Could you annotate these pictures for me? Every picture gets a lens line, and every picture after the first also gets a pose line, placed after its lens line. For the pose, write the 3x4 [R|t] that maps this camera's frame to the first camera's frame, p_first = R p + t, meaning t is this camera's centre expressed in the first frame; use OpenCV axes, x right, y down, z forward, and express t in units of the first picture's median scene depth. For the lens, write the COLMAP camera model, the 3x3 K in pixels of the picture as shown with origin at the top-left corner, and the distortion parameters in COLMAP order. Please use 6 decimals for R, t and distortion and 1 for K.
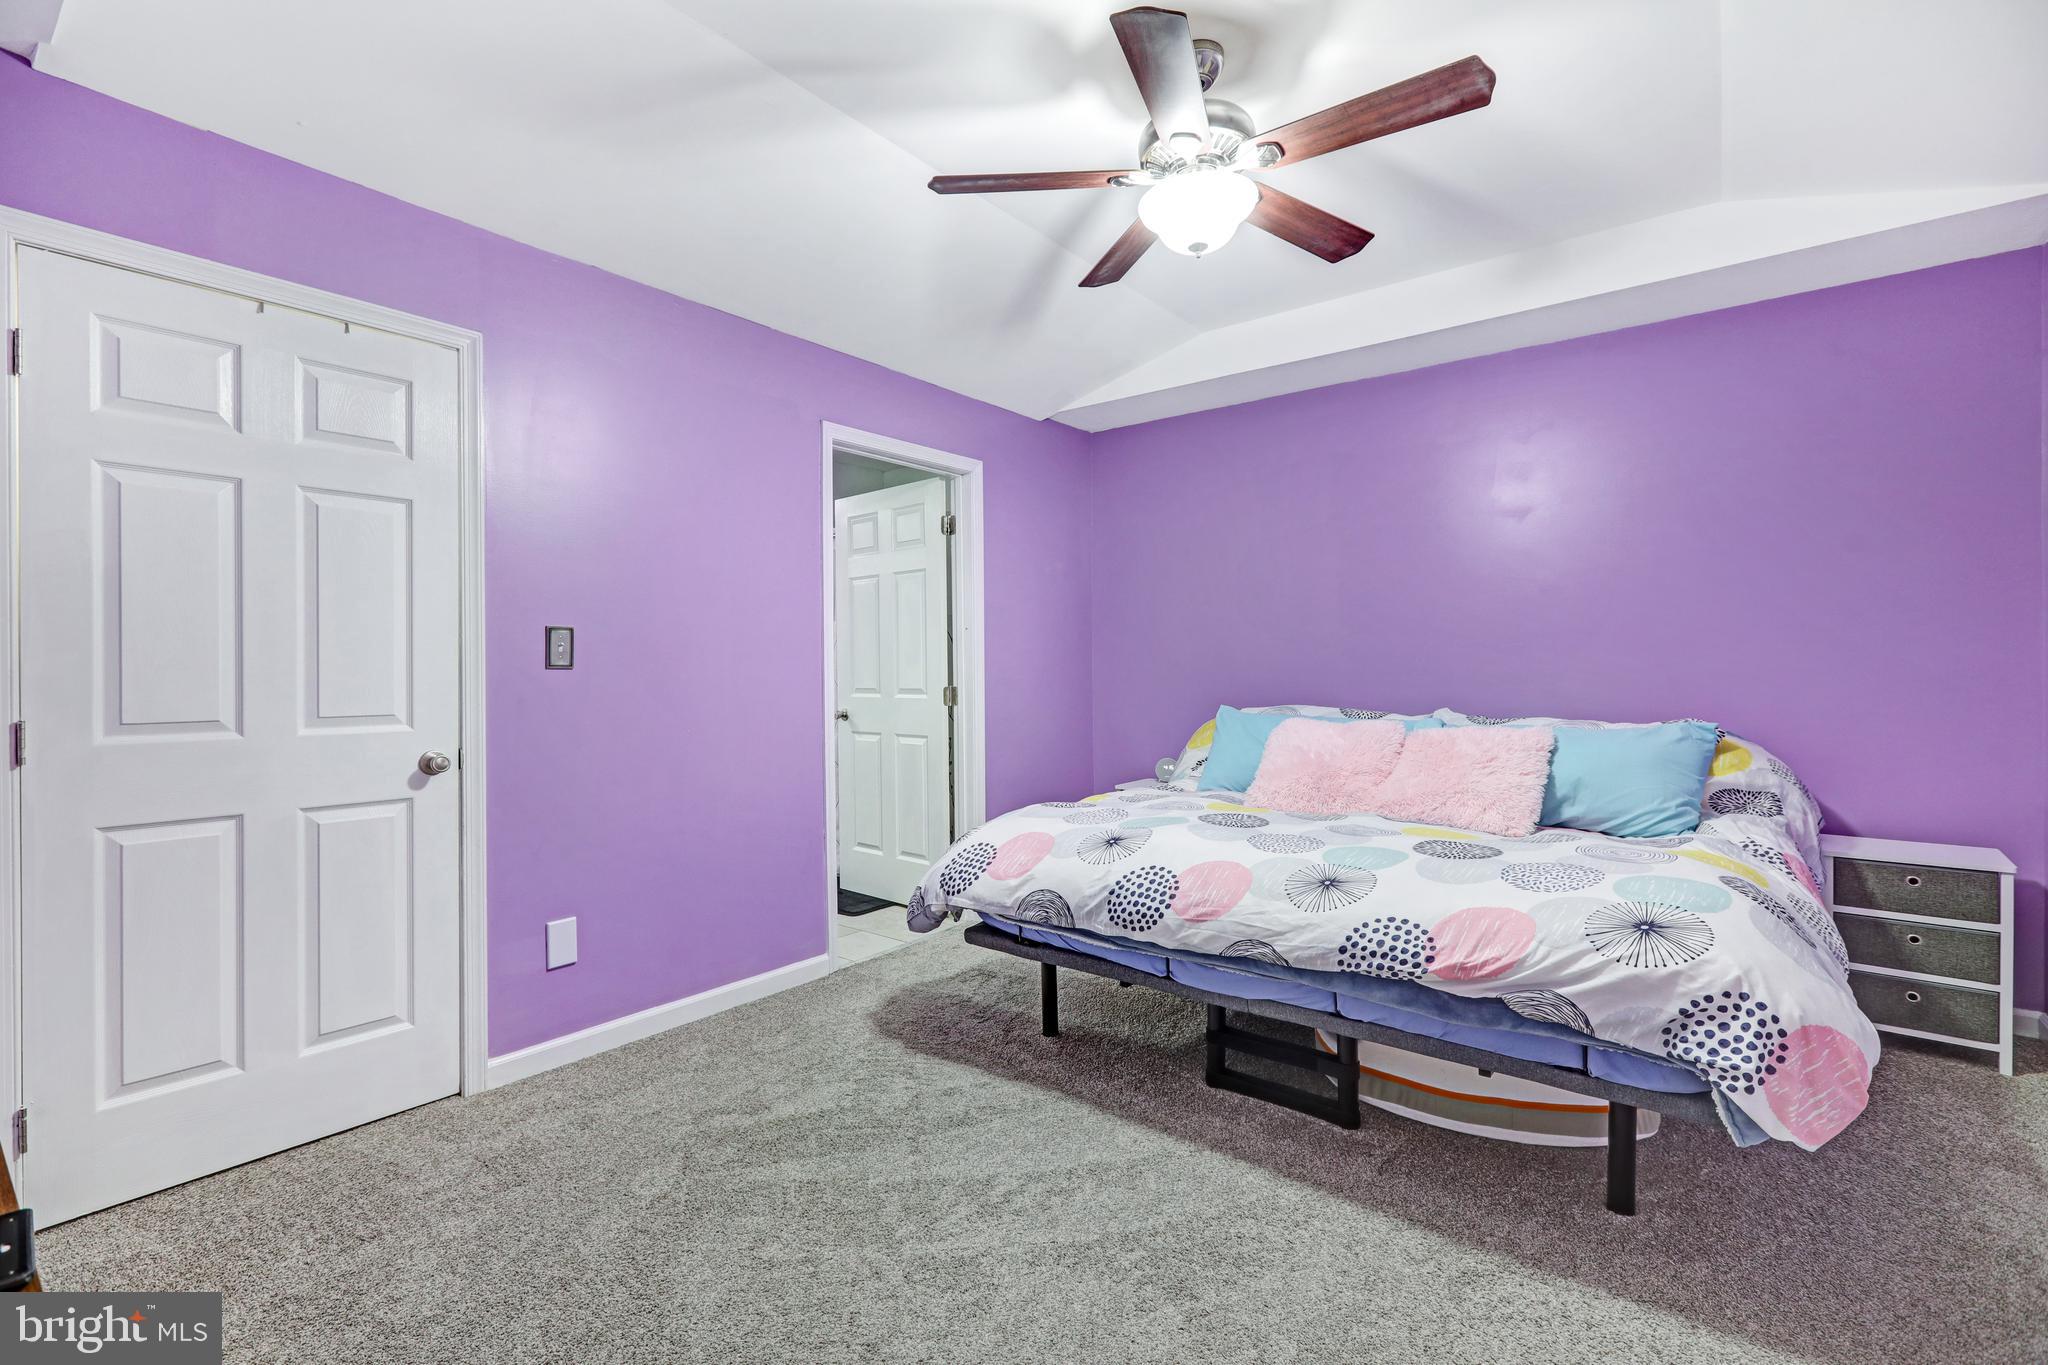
lens RADIAL K [[914.7, 0, 1011.4], [0, 914.7, 675.3], [0, 0, 1]] dist [0.001813, 0.000679]
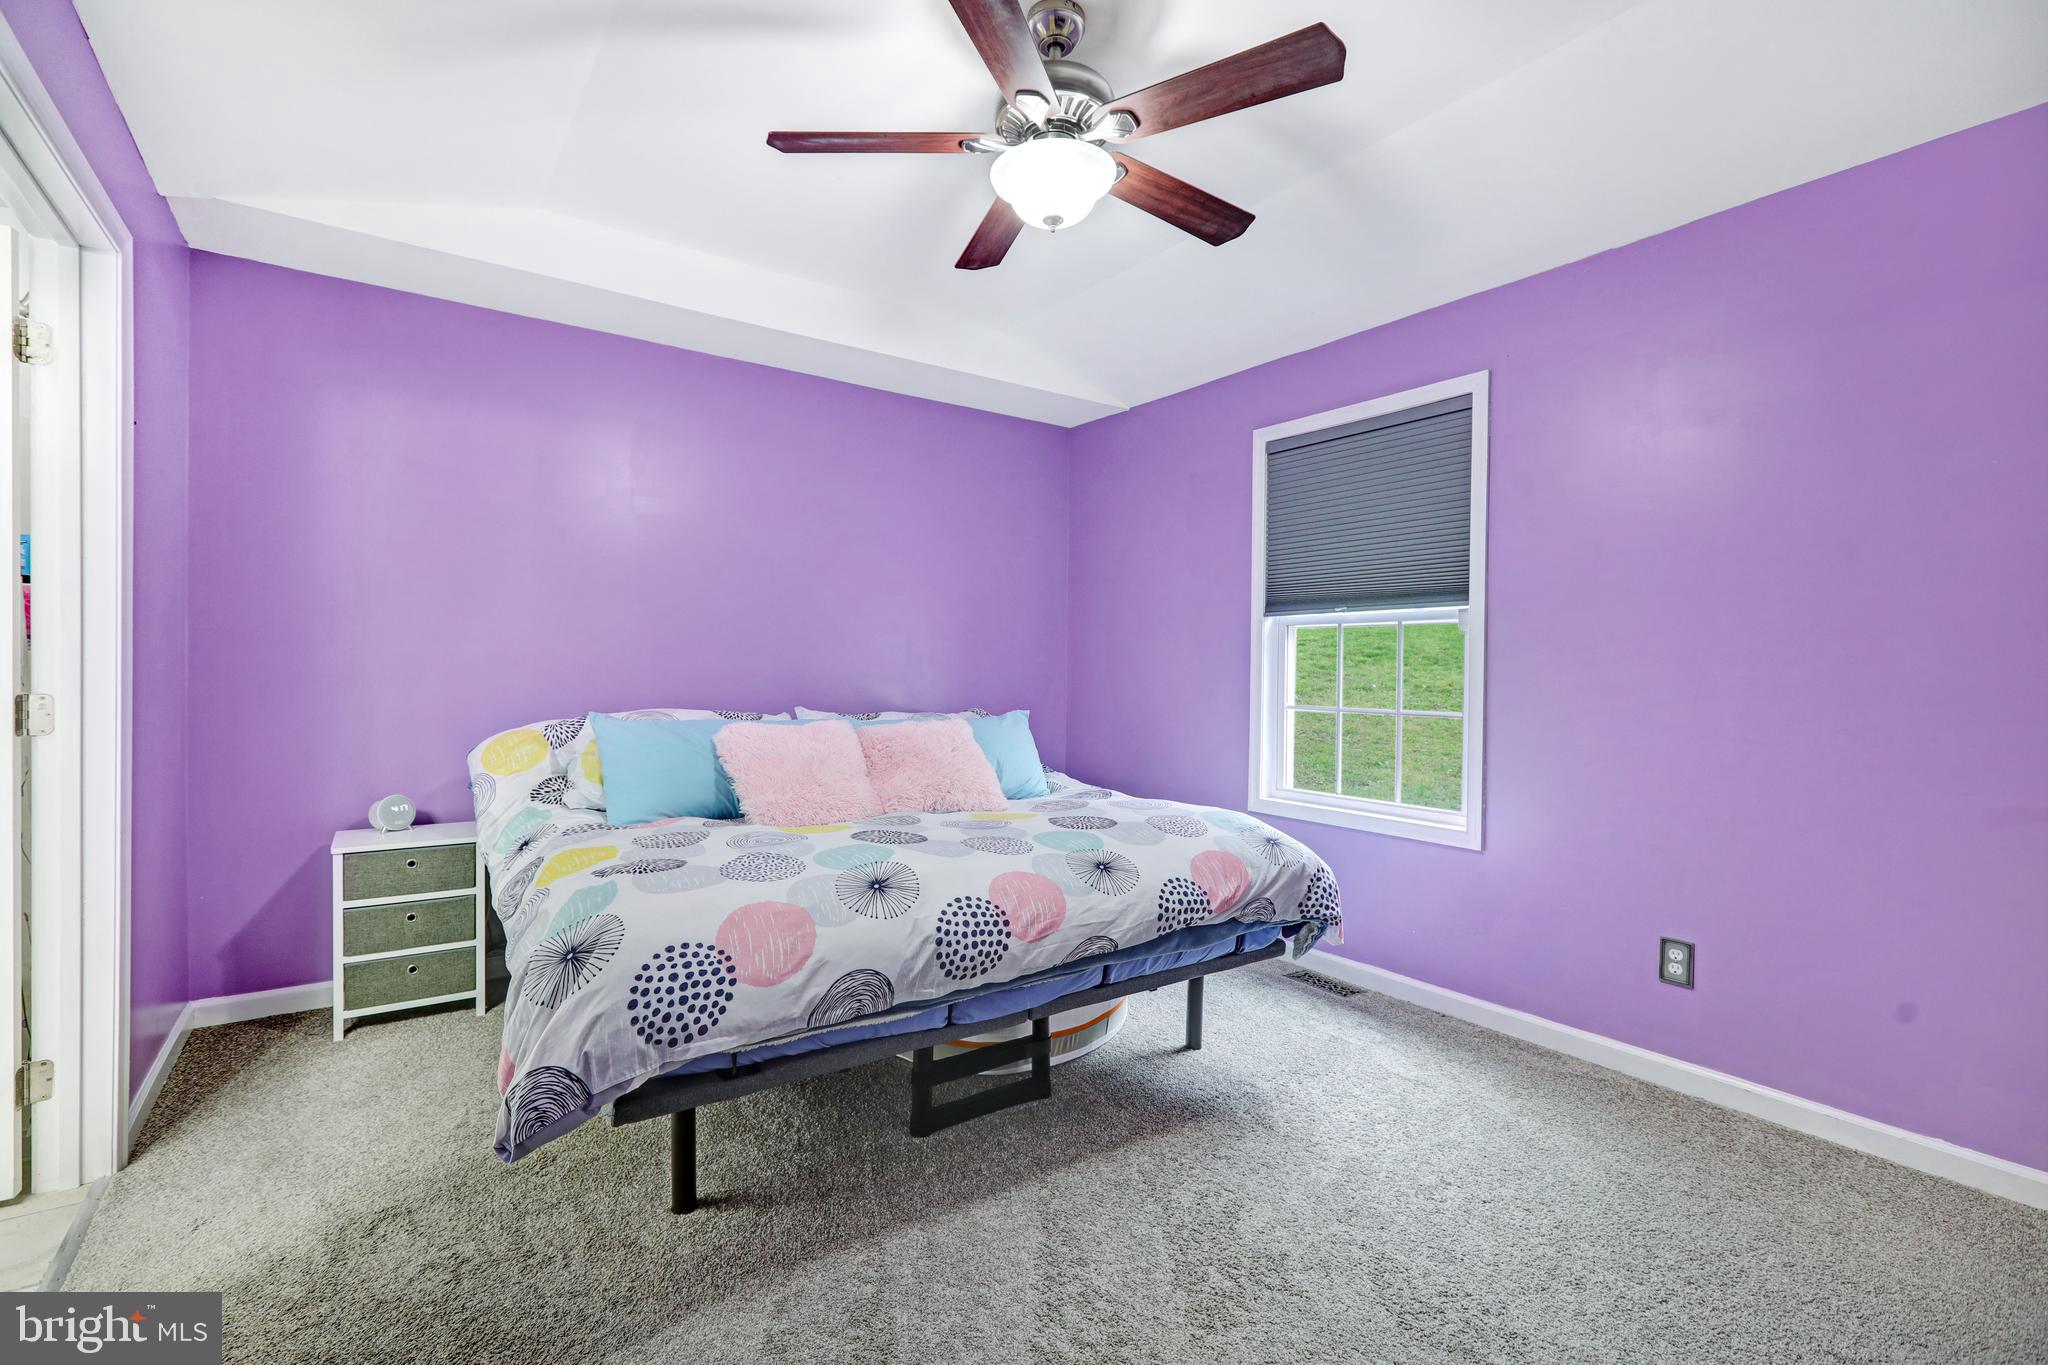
lens RADIAL K [[923.9, 0, 1023.8], [0, 923.9, 693.6], [0, 0, 1]] dist [0.002690, 0.000386]
pose [[0.269181, -0.006769, 0.963066, -0.672691], [-0.000727, 0.999974, 0.007232, 0.010146], [-0.963089, -0.002647, 0.269169, 0.721735]]
